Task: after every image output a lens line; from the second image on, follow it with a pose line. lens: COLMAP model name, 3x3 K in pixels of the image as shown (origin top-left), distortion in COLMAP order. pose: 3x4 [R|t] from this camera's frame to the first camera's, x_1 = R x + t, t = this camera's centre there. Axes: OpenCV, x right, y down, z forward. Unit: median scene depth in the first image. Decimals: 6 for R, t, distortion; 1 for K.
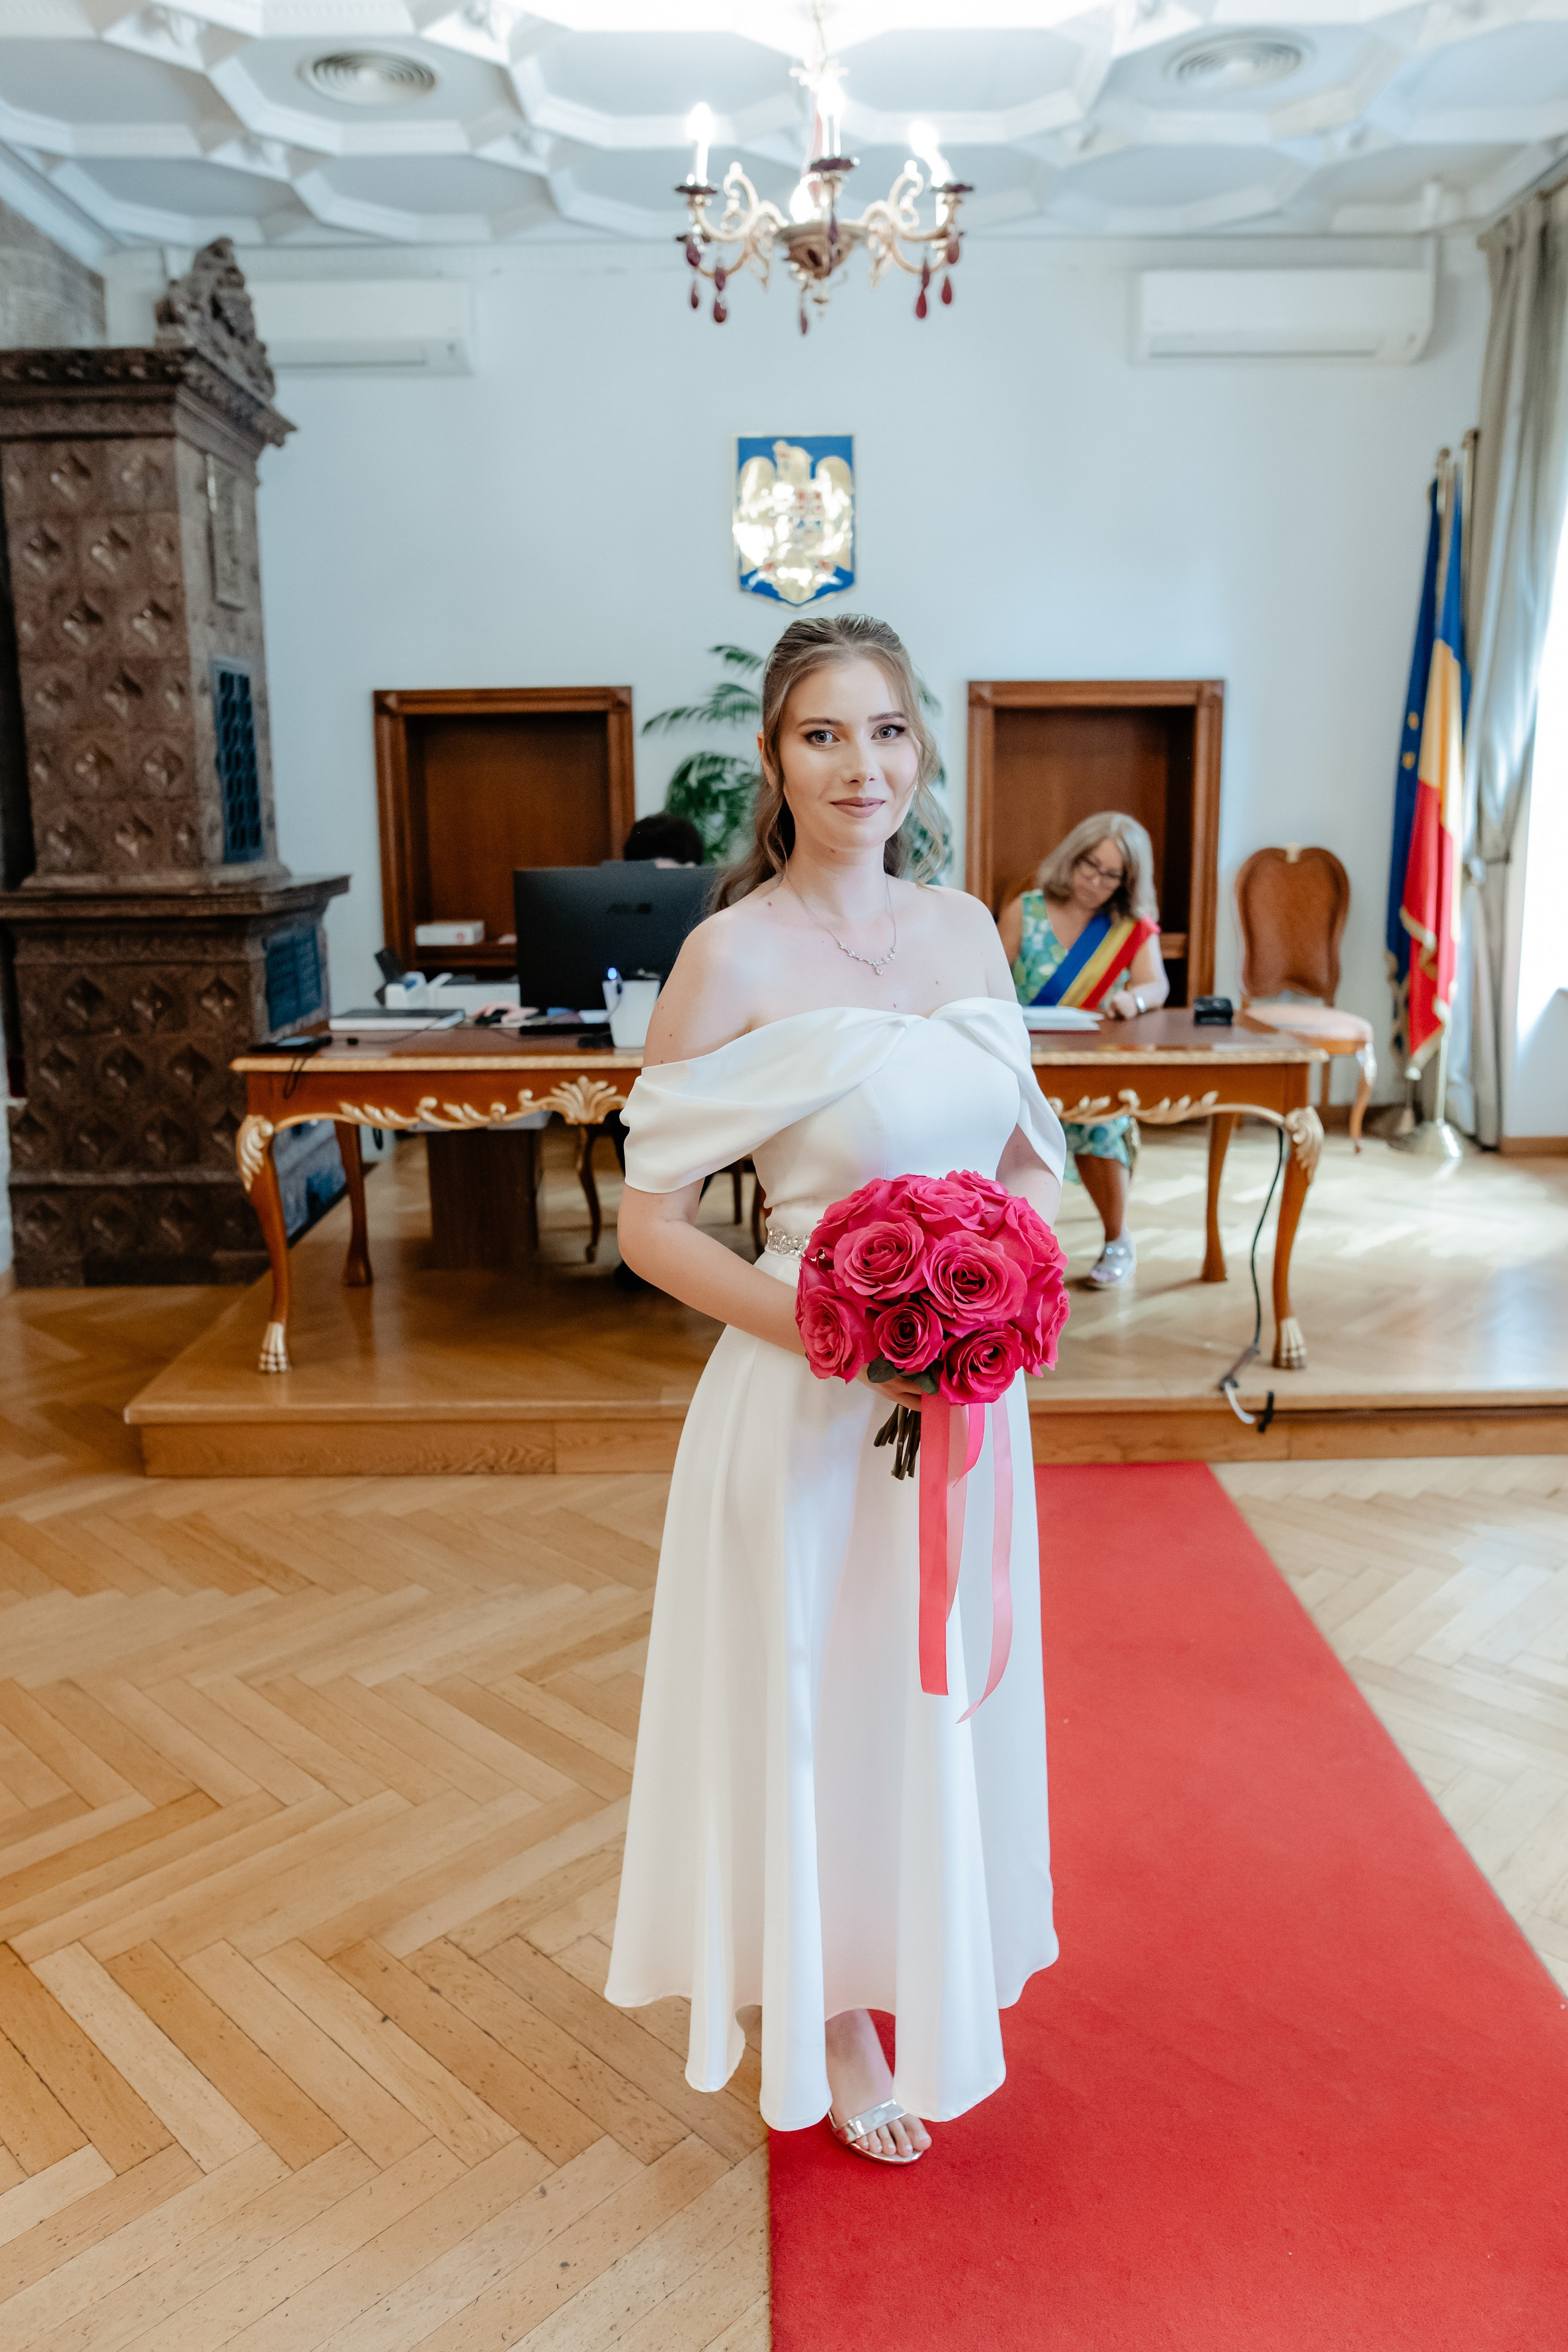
lens RADIAL K [[1668.6, 0, 833.7], [0, 1668.6, 1174.8], [0, 0, 1]] dist [-0.056528, 0.037723]
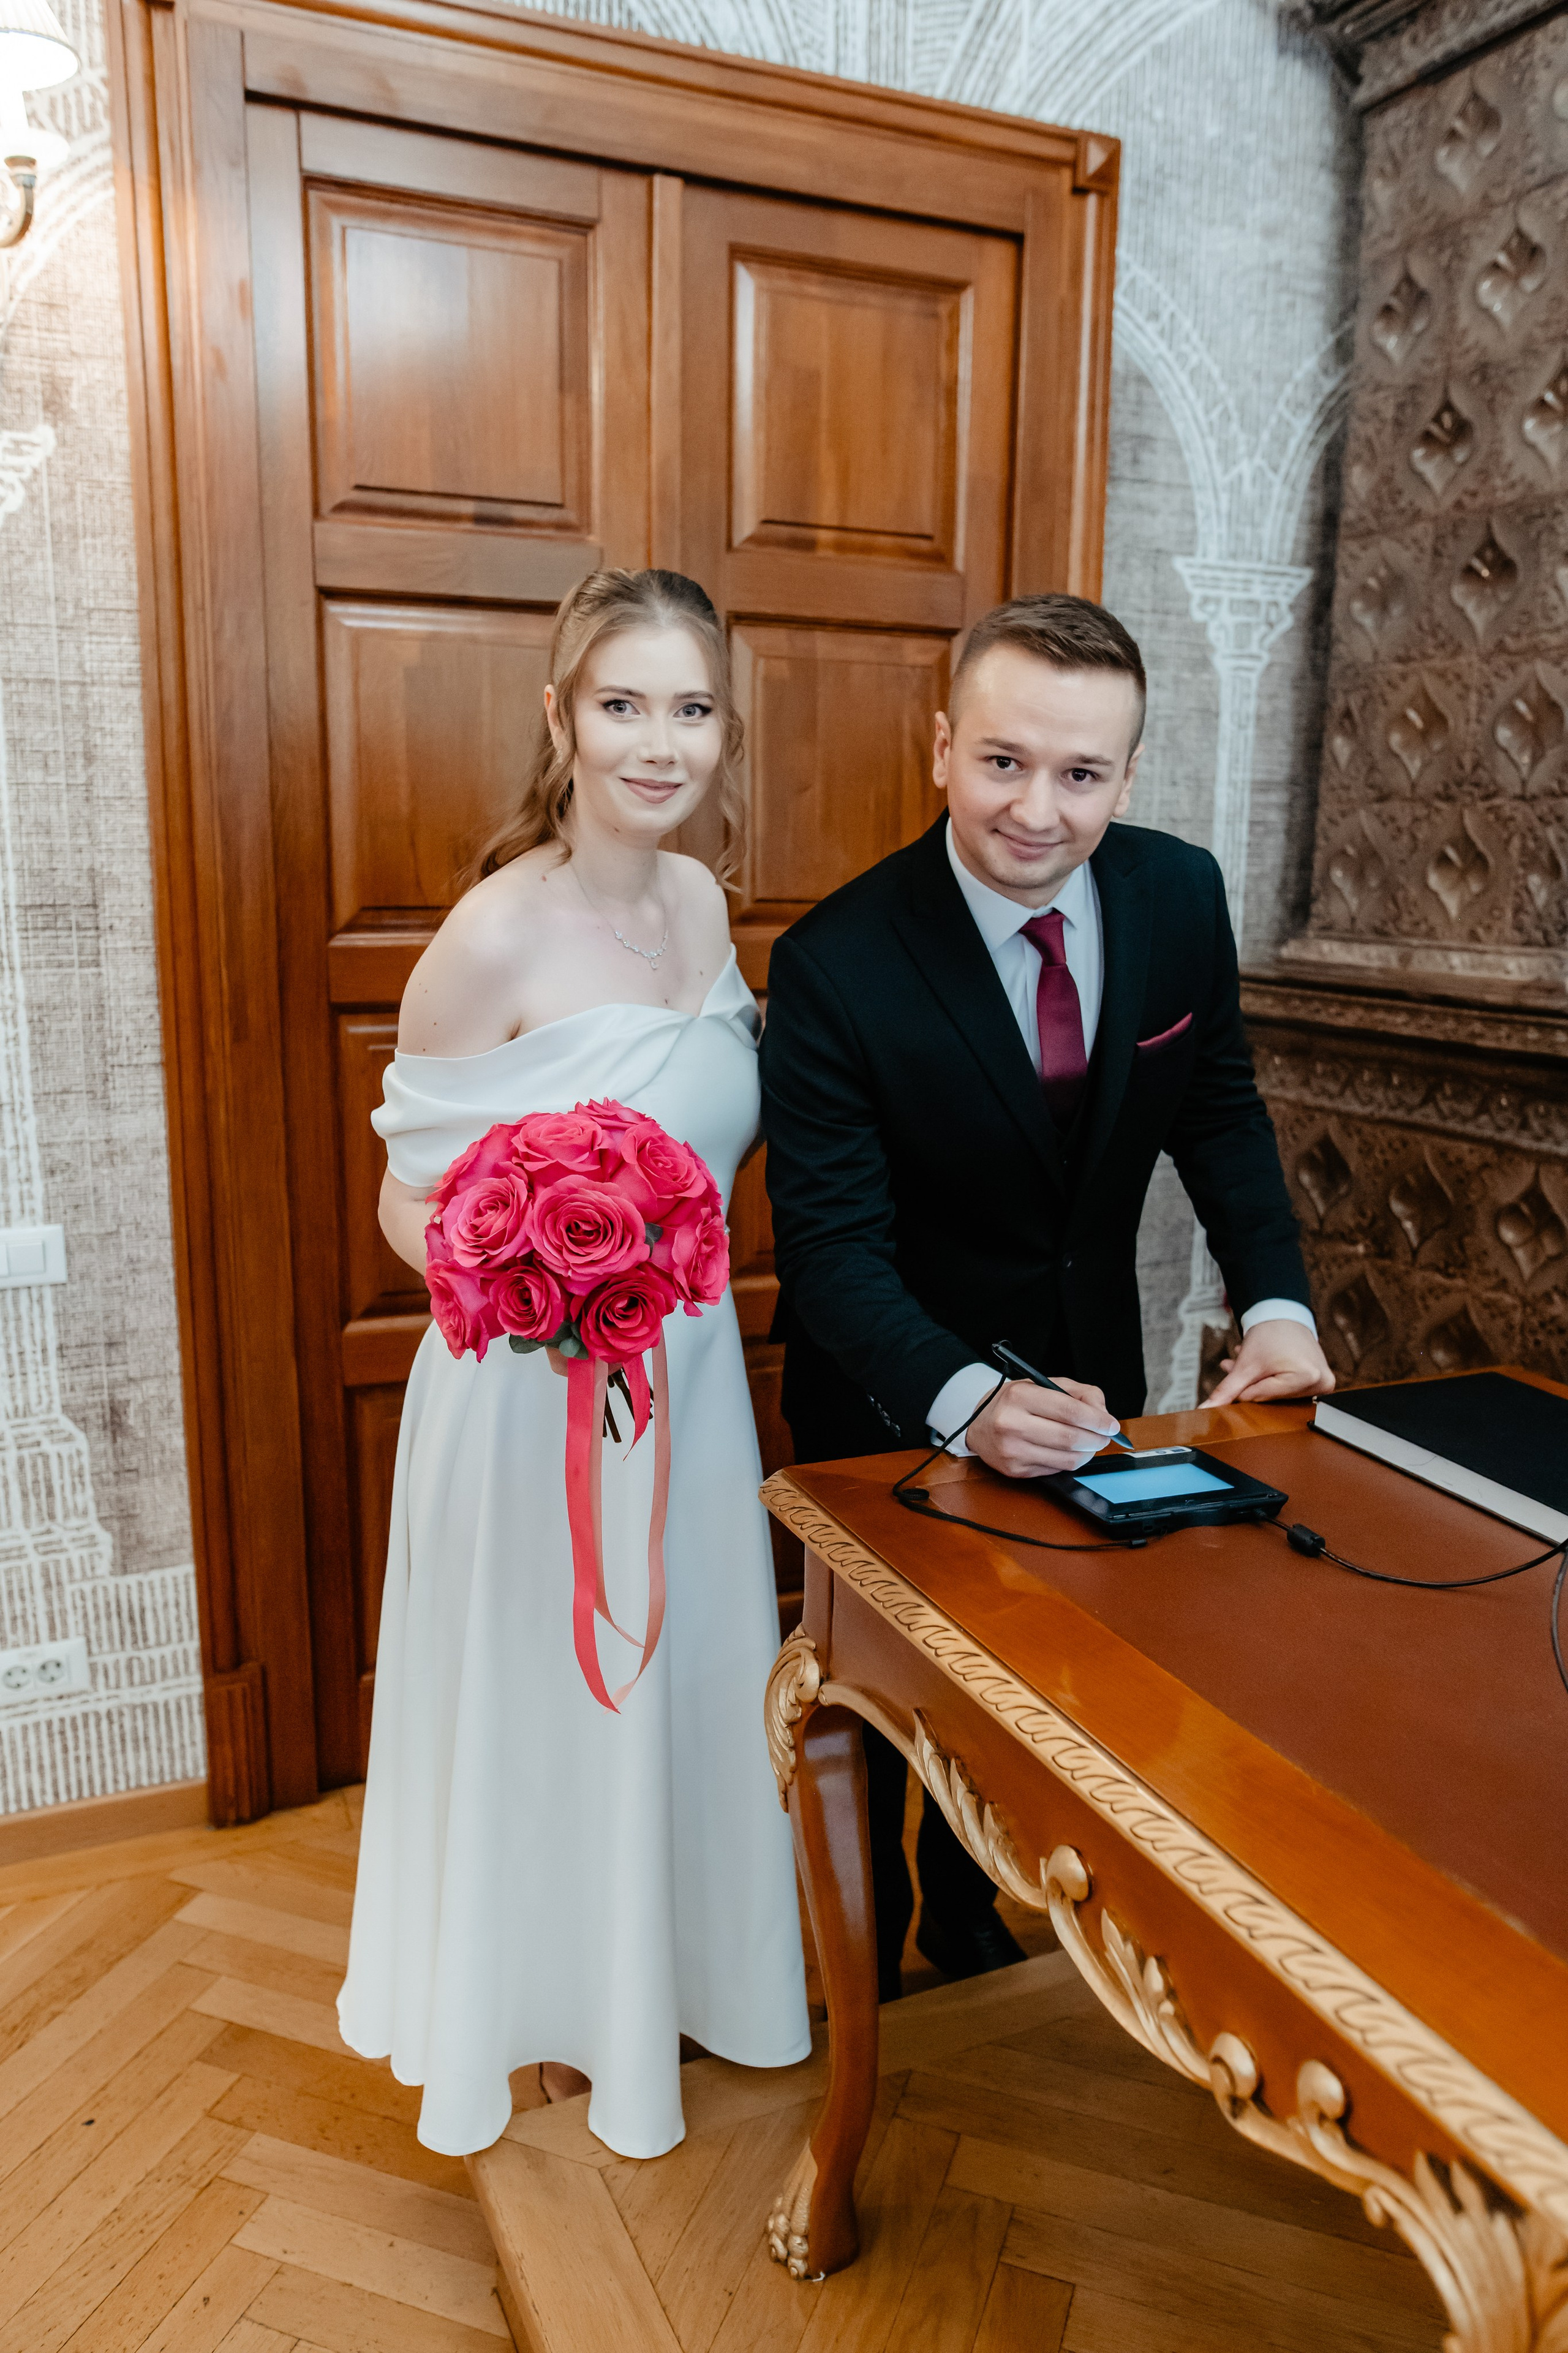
lens RADIAL K [[1669.2, 0, 779.4], [0, 1669.2, 1202.9], [0, 0, 1]] dist [-0.056528, 0.037723]
pose [[0.407887, 0.200735, -0.890693, -0.047482], [-0.216087, 0.969041, 0.119437, -0.126633], [0.887093, 0.143750, 0.438636, 0.624646]]
